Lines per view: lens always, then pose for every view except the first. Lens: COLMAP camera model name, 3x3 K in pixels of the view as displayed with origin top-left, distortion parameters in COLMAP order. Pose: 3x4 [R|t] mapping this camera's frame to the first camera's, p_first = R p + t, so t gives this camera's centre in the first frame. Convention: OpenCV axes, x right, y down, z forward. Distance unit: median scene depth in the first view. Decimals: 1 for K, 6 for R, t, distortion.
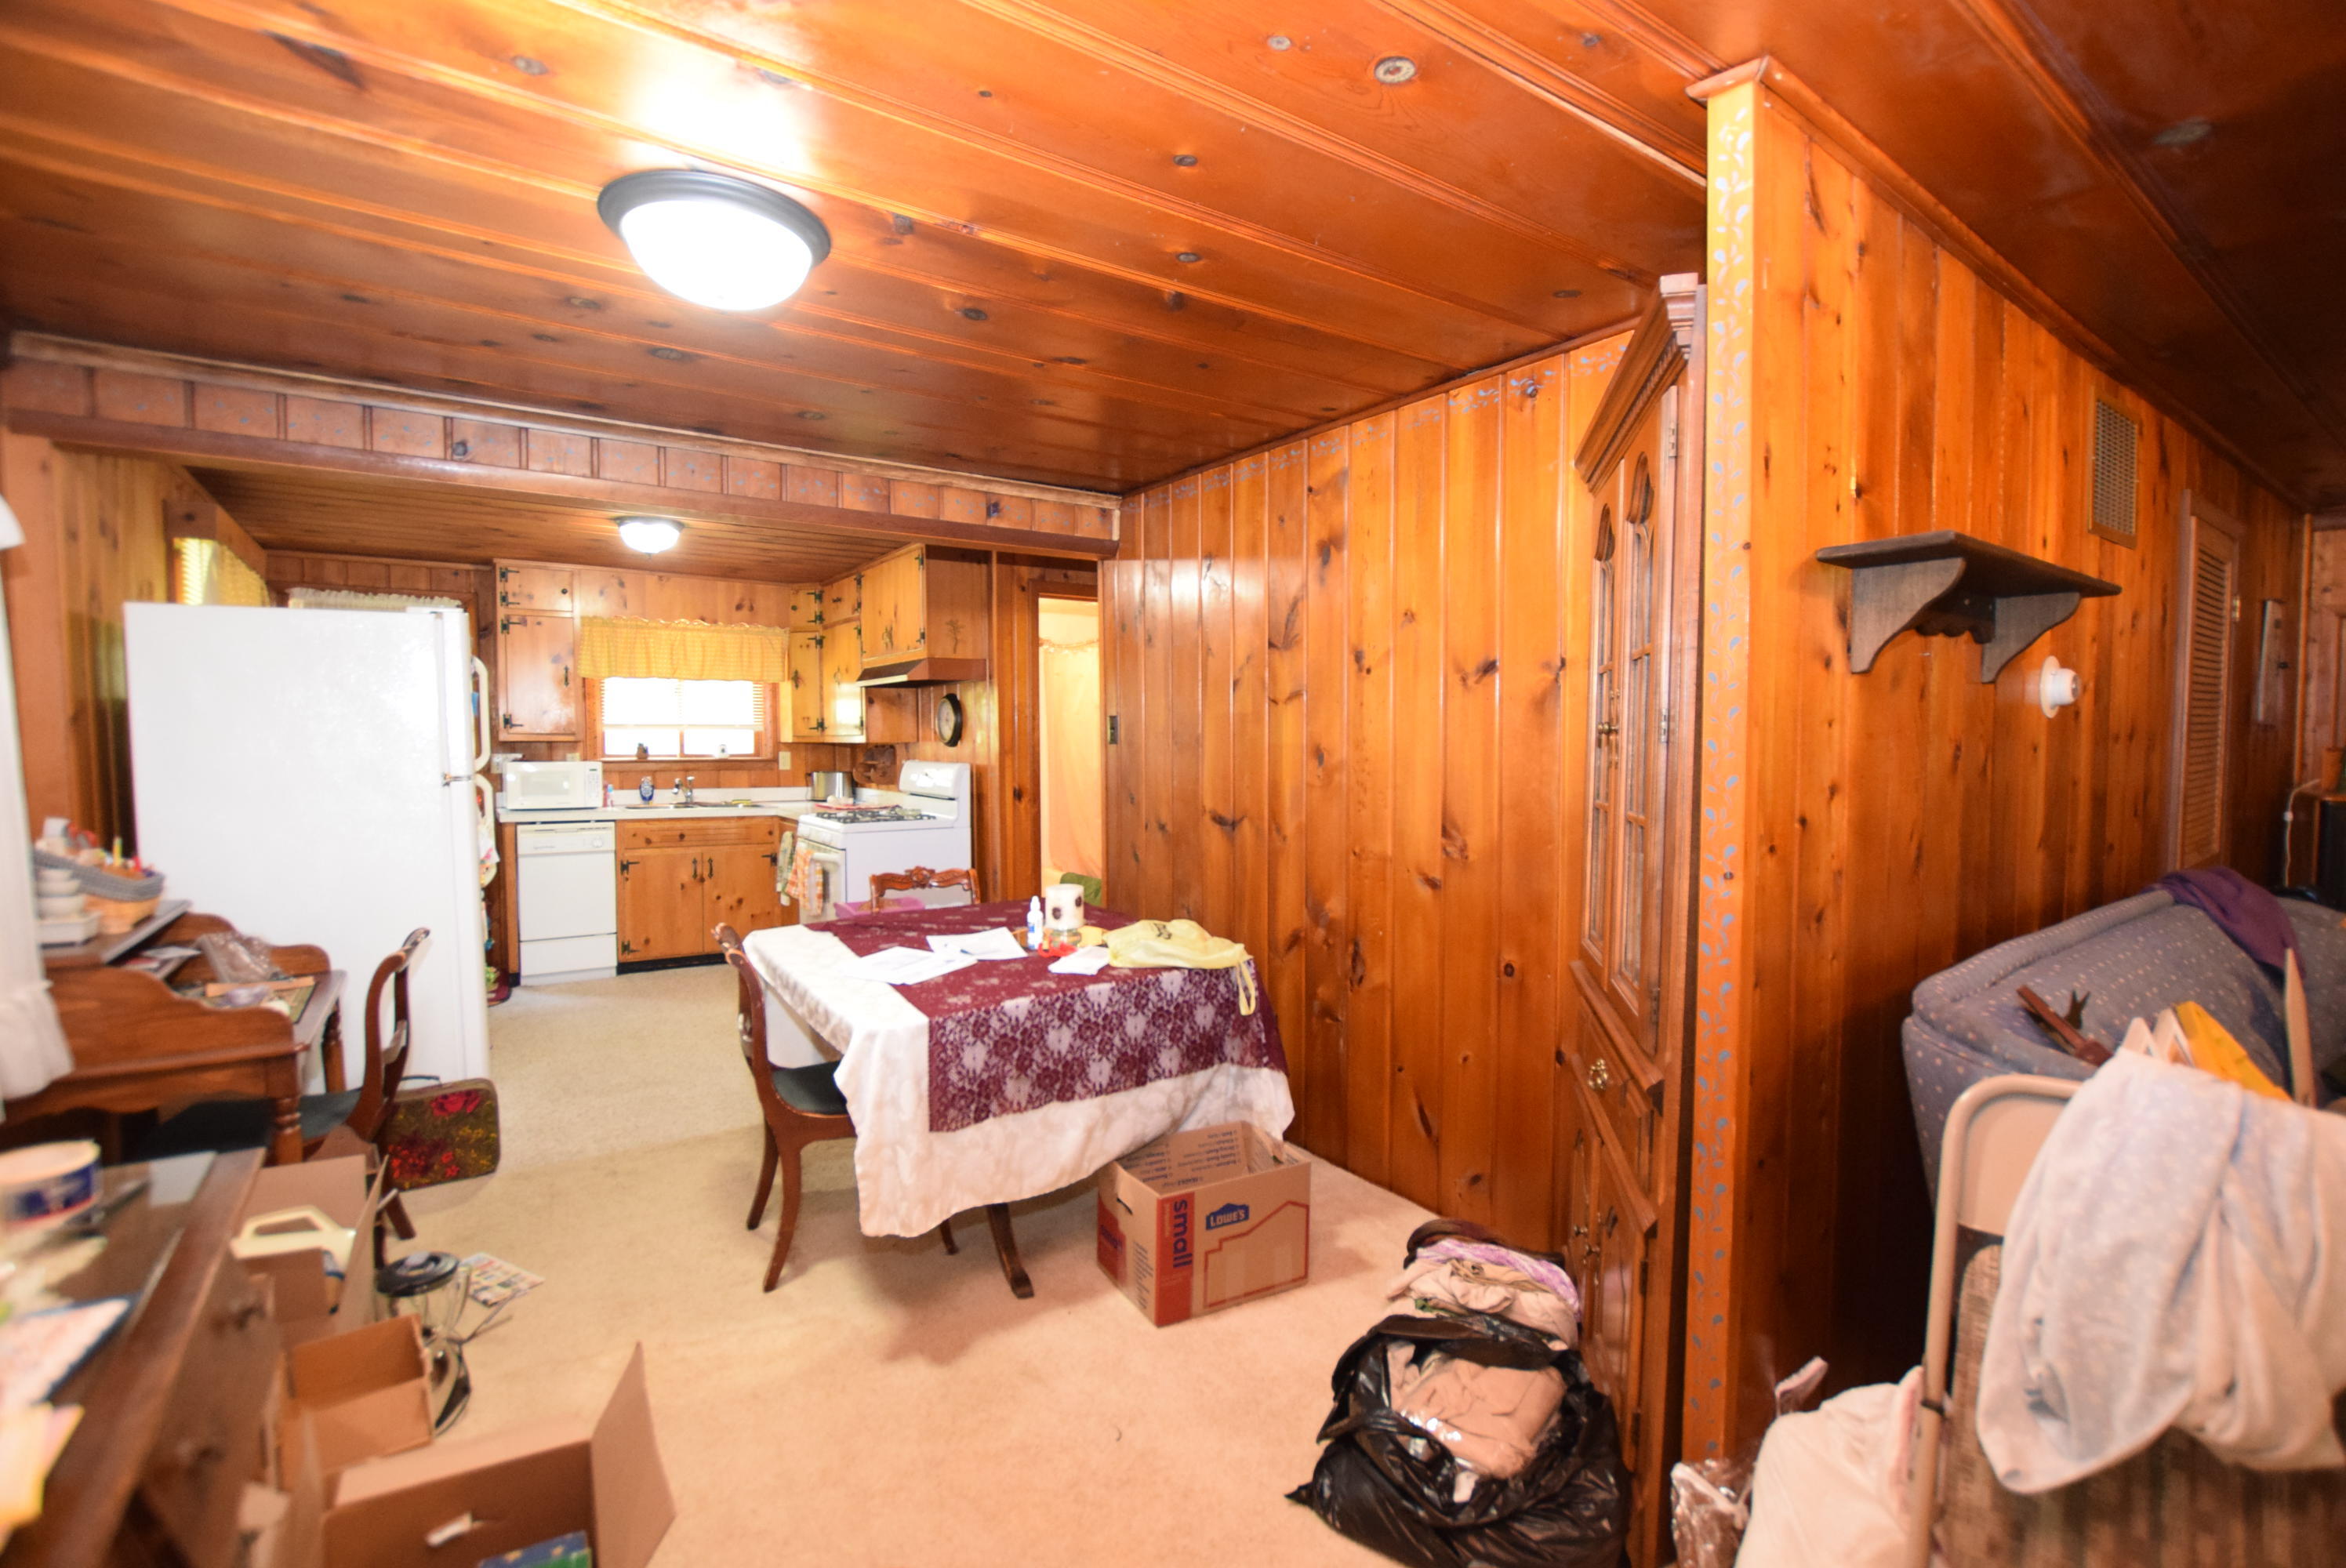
lens RADIAL K [[1042.4, 0, 1173.0], [0, 1042.4, 784.0], [0, 0, 1]] dist [-0.037001, 0.007682]
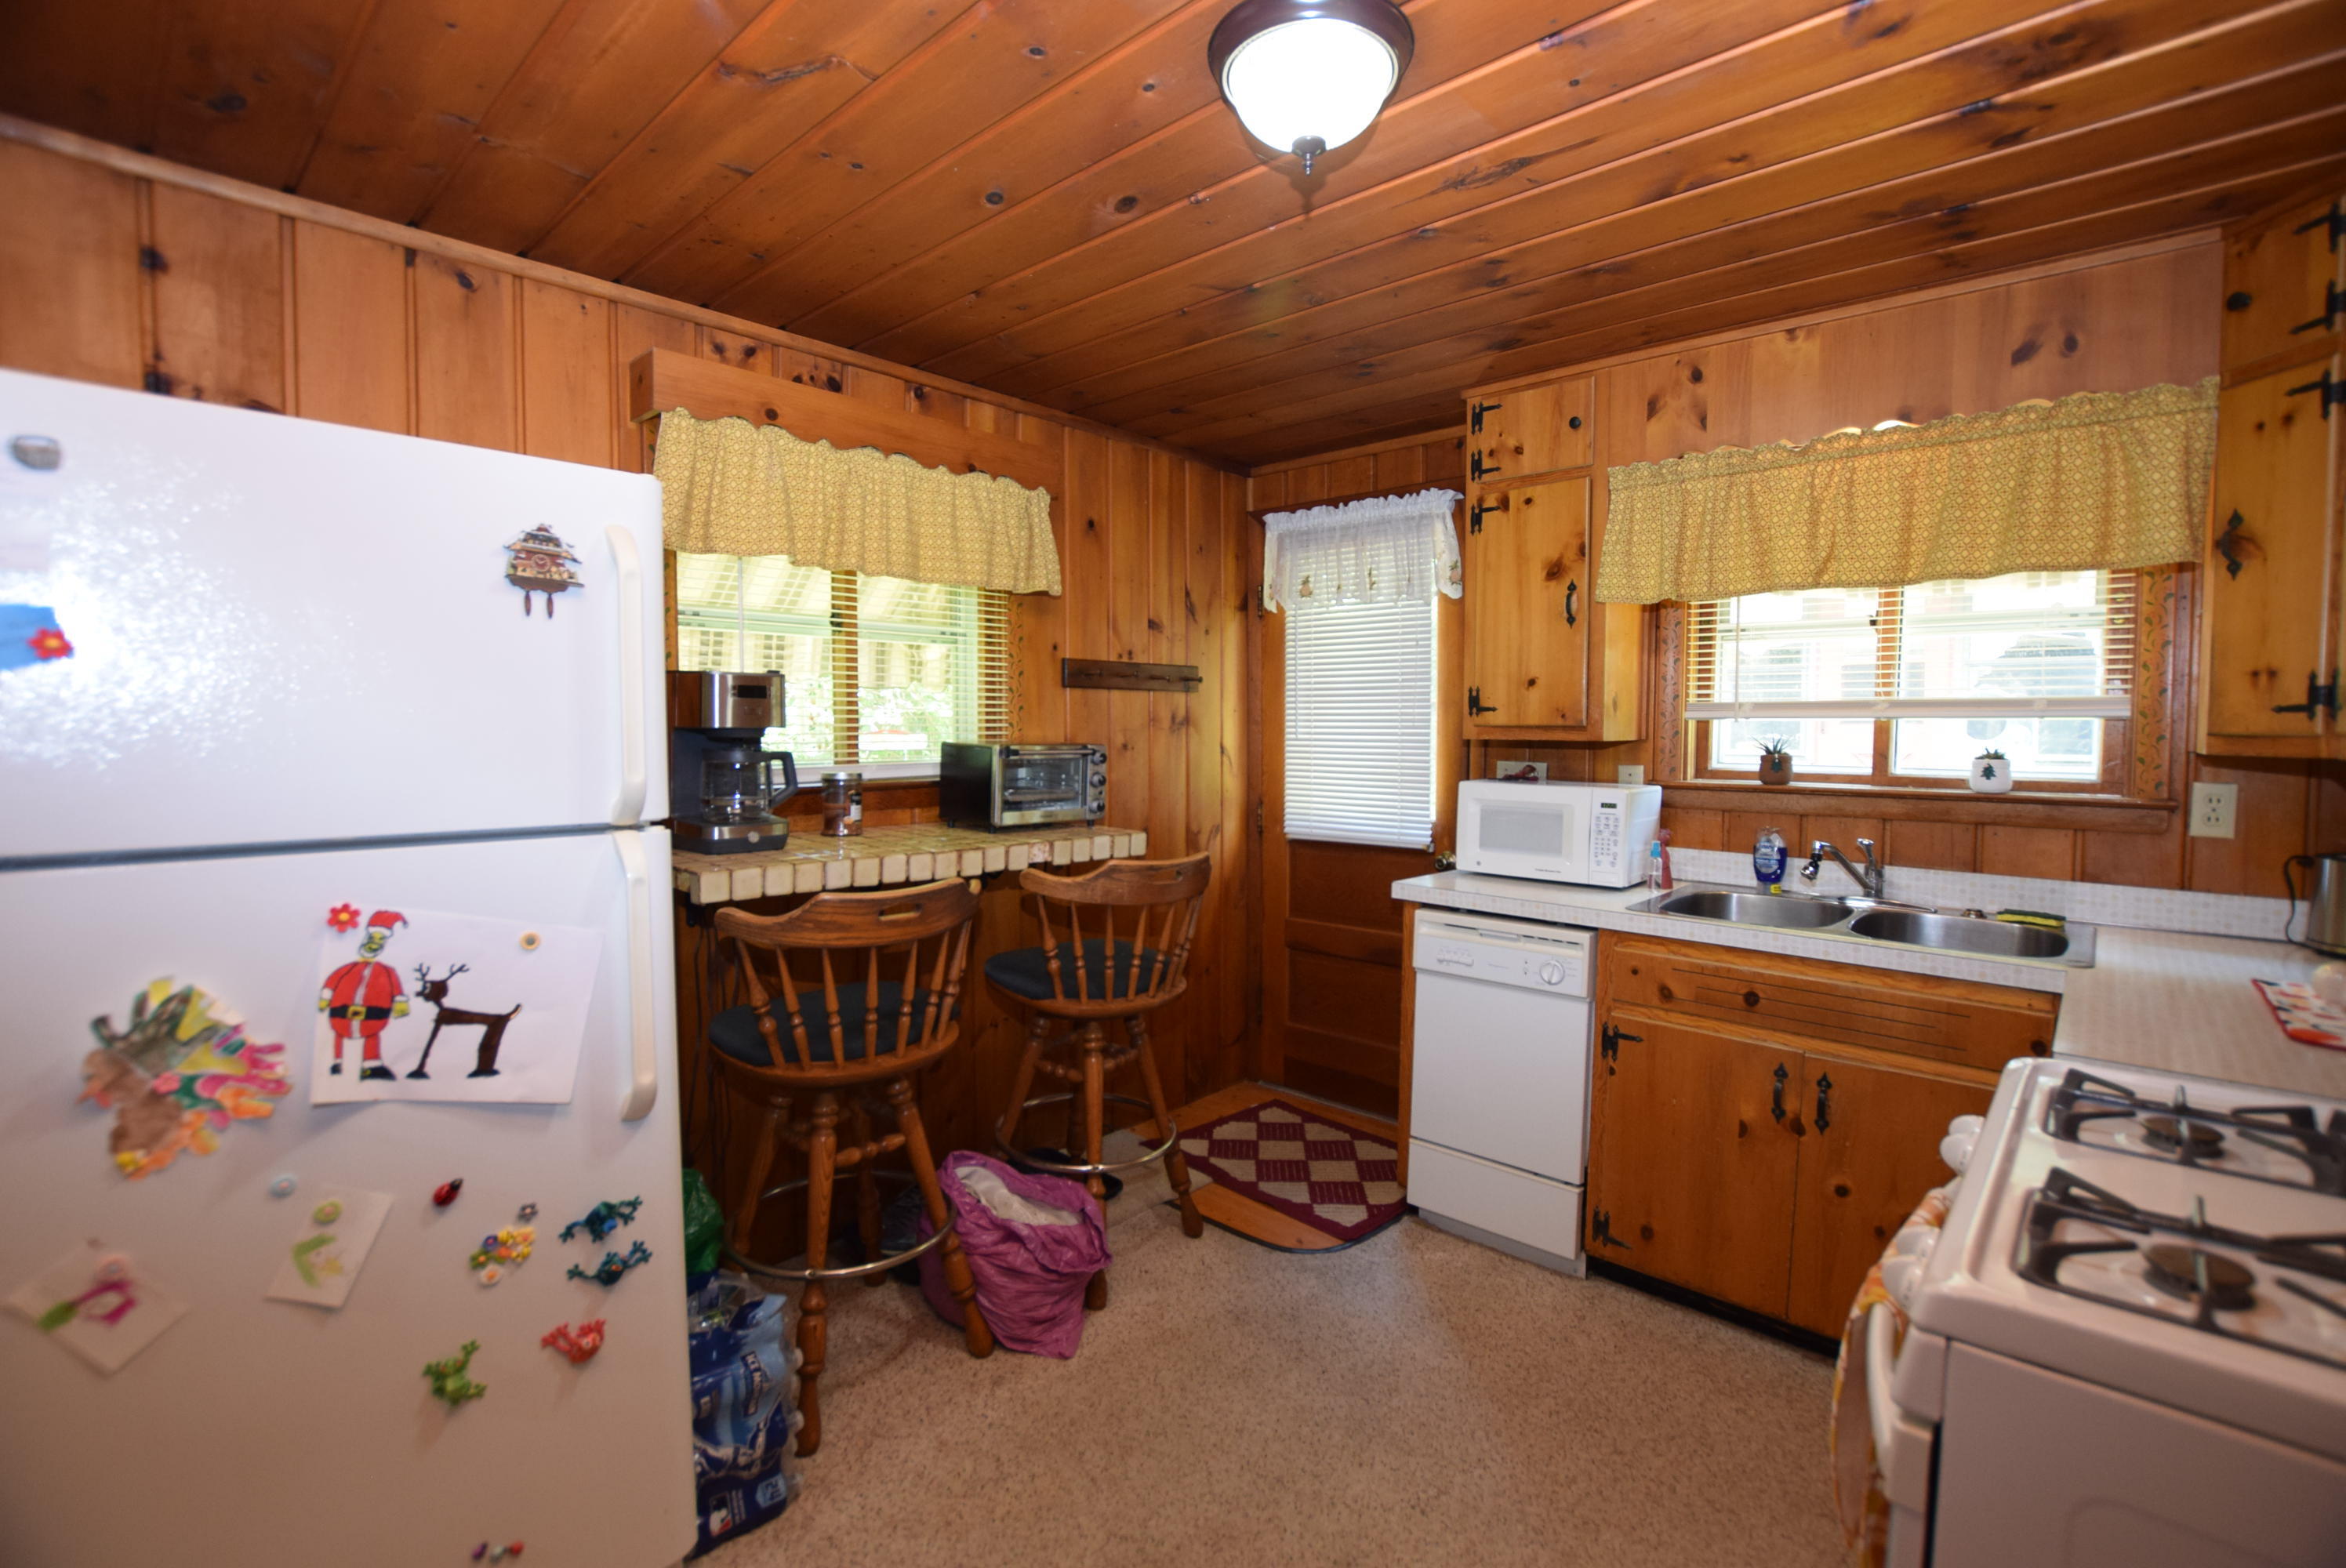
lens RADIAL K [[1042.4, 0, 1173.0], [0, 1042.4, 784.0], [0, 0, 1]] dist [-0.037001, 0.007682]
pose [[0.208484, 0.055387, -0.976456, -0.150542], [-0.043233, 0.997941, 0.047375, -0.034940], [0.977070, 0.032338, 0.210449, 0.684915]]
